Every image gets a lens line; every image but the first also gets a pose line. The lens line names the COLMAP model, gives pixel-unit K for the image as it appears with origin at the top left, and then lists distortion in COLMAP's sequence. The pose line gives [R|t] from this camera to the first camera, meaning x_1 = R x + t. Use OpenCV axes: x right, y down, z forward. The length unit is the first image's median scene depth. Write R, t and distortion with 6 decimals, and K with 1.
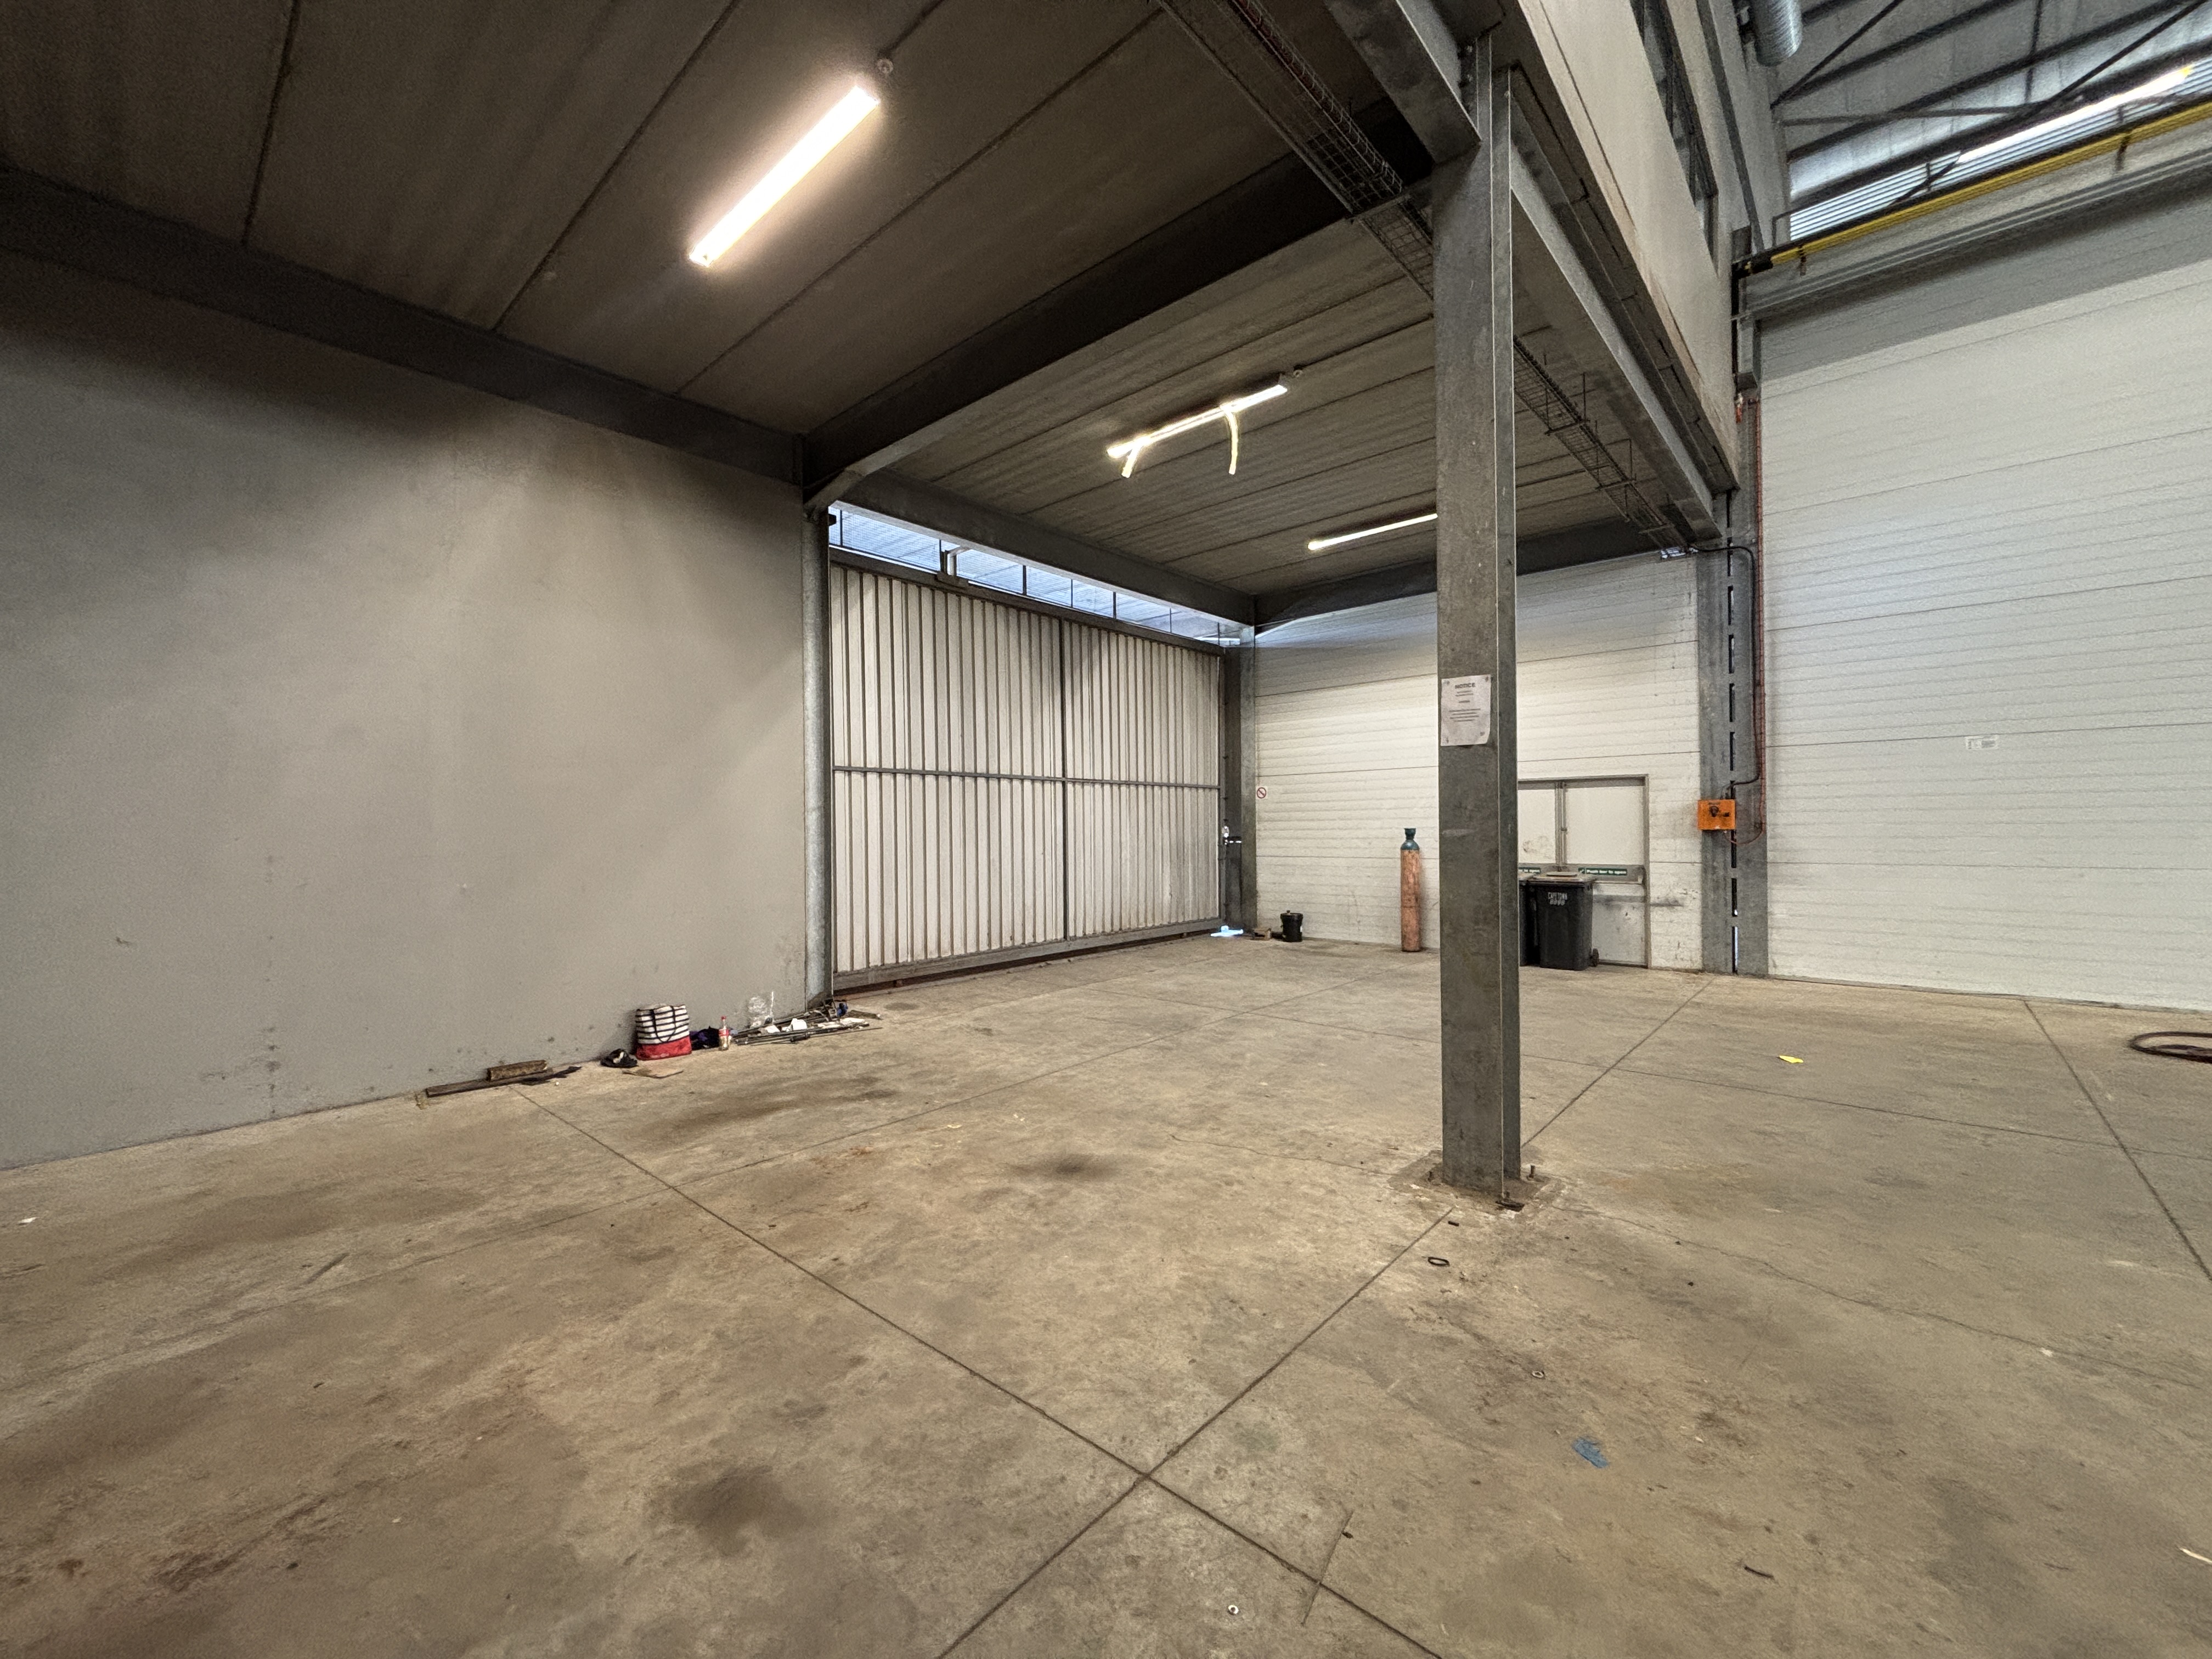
lens RADIAL K [[888.1, 0, 1100.1], [0, 888.1, 828.2], [0, 0, 1]] dist [0.002686, -0.000629]
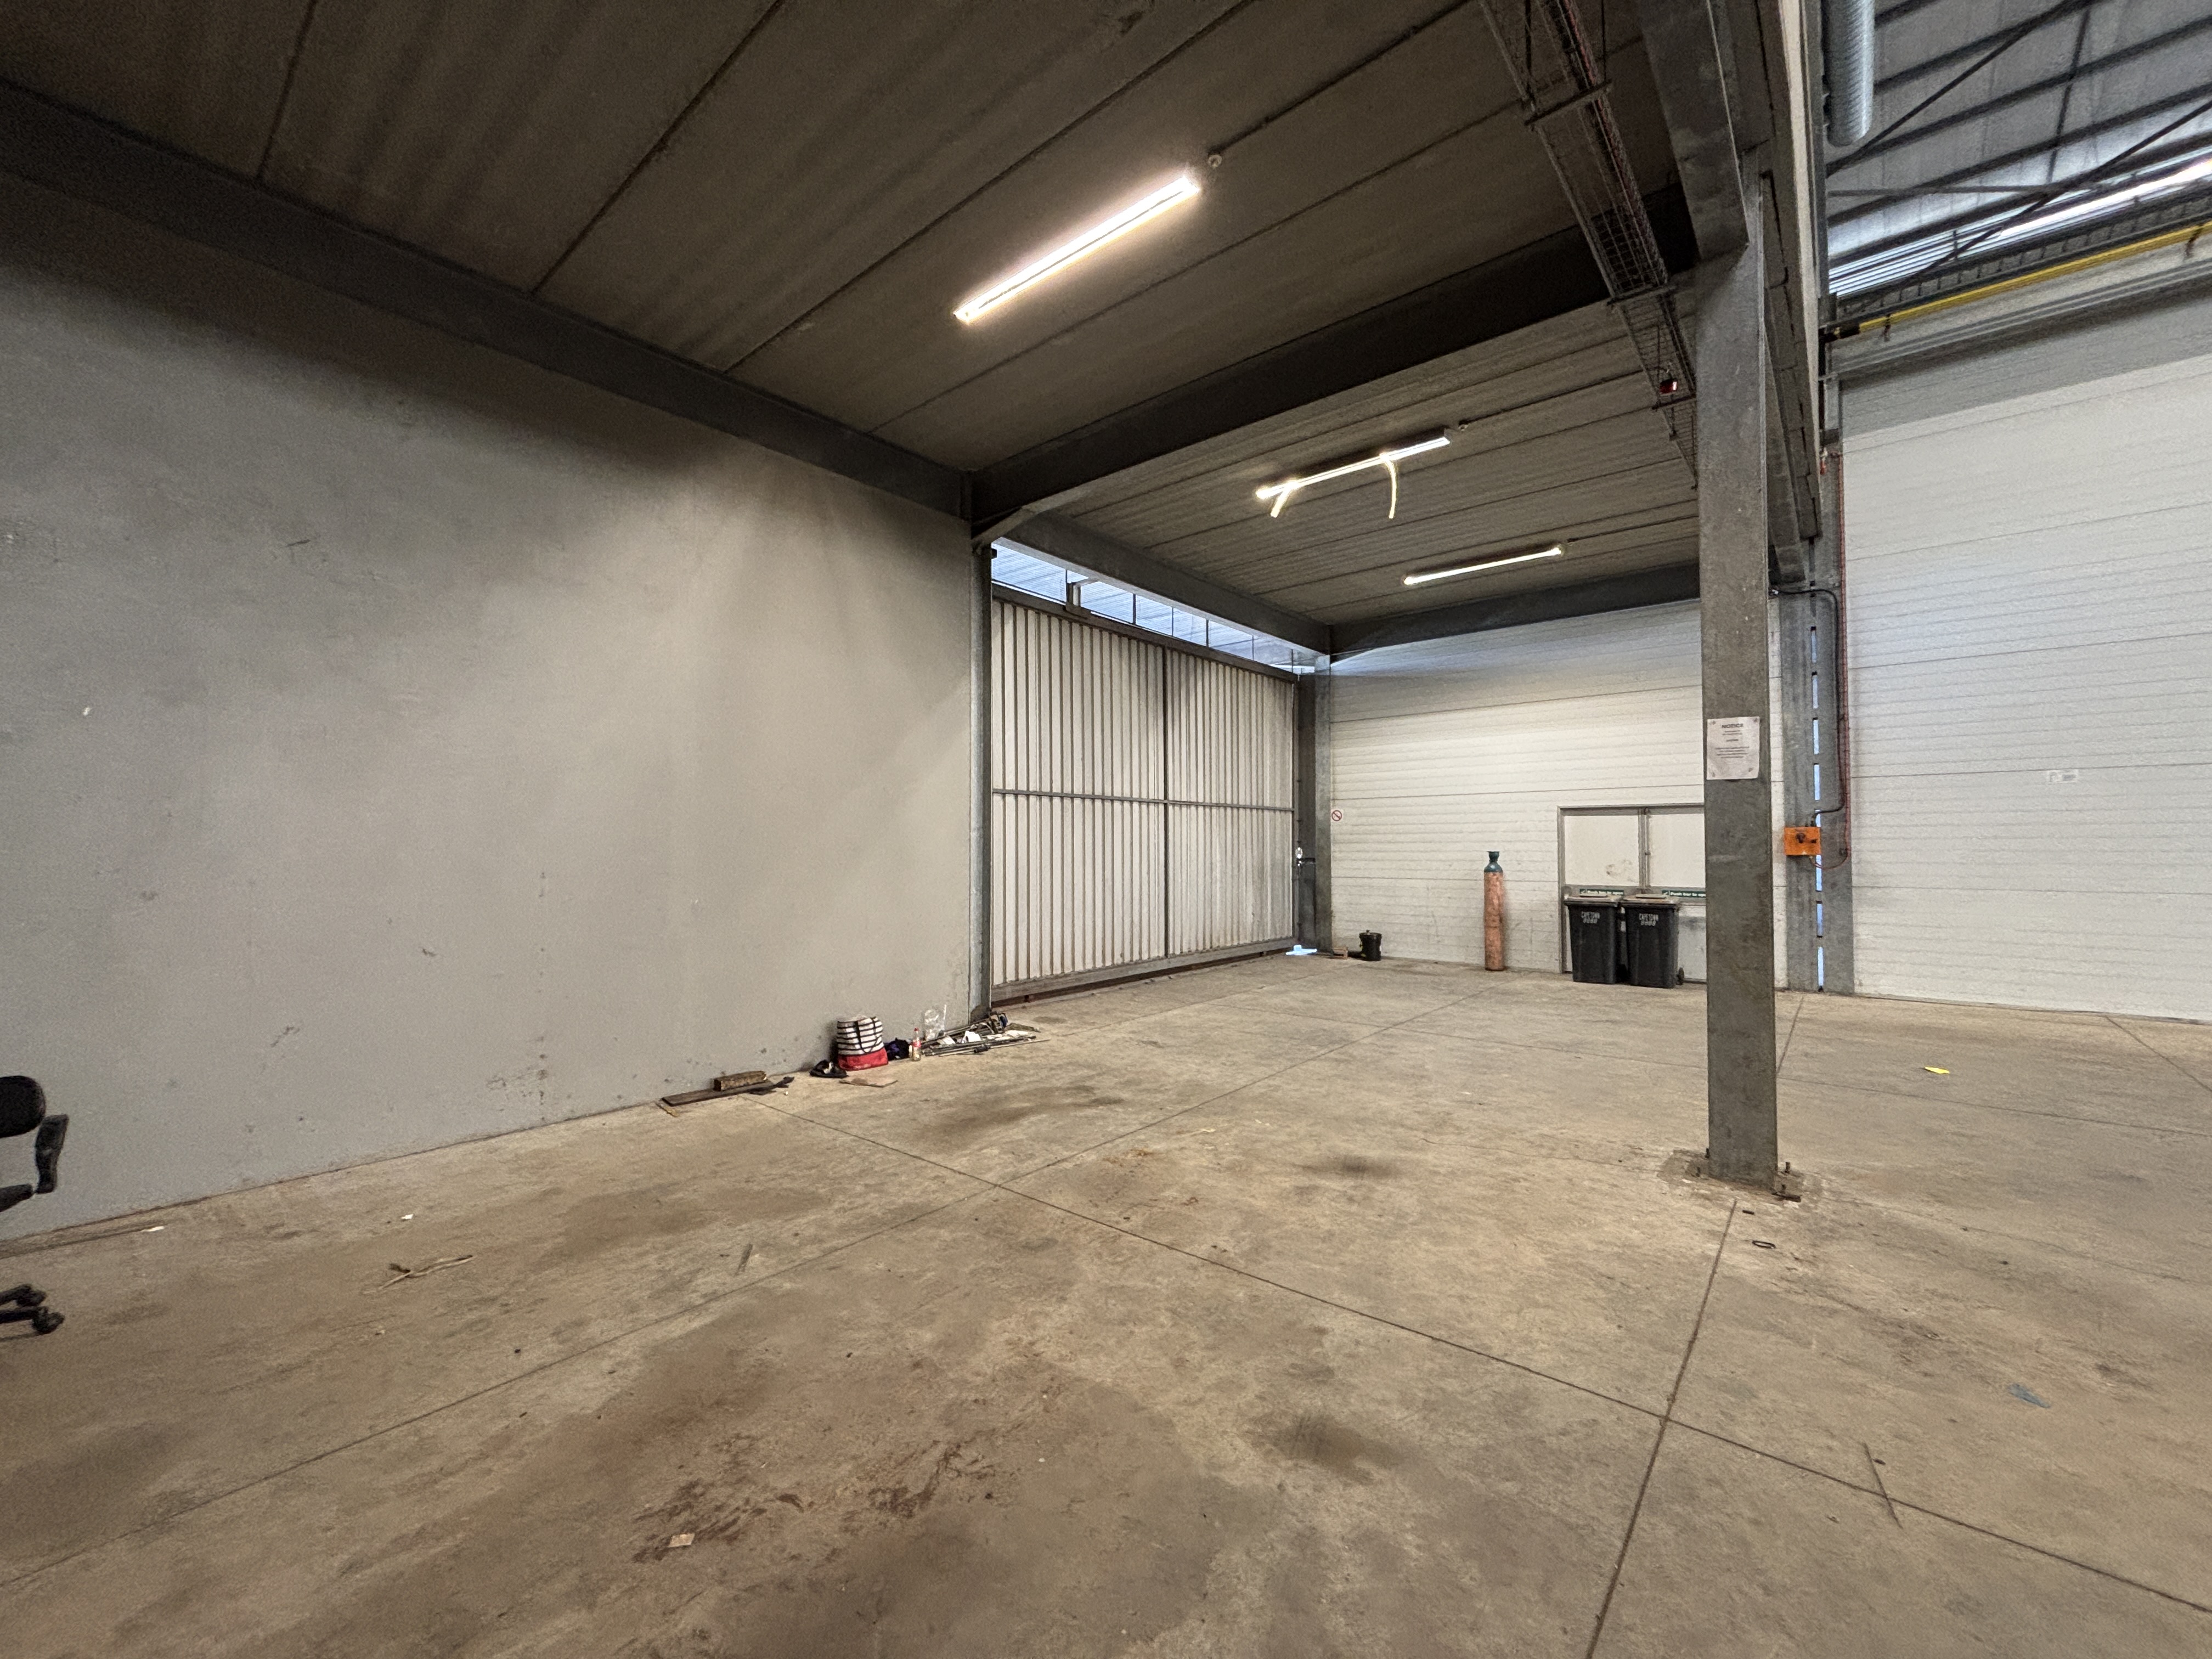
lens RADIAL K [[888.1, 0, 1099.3], [0, 888.1, 829.0], [0, 0, 1]] dist [0.002686, -0.000629]
pose [[0.999568, 0.007964, 0.028281, -0.249153], [-0.007377, 0.999756, -0.020804, -0.001737], [-0.028440, 0.020586, 0.999383, -0.050544]]
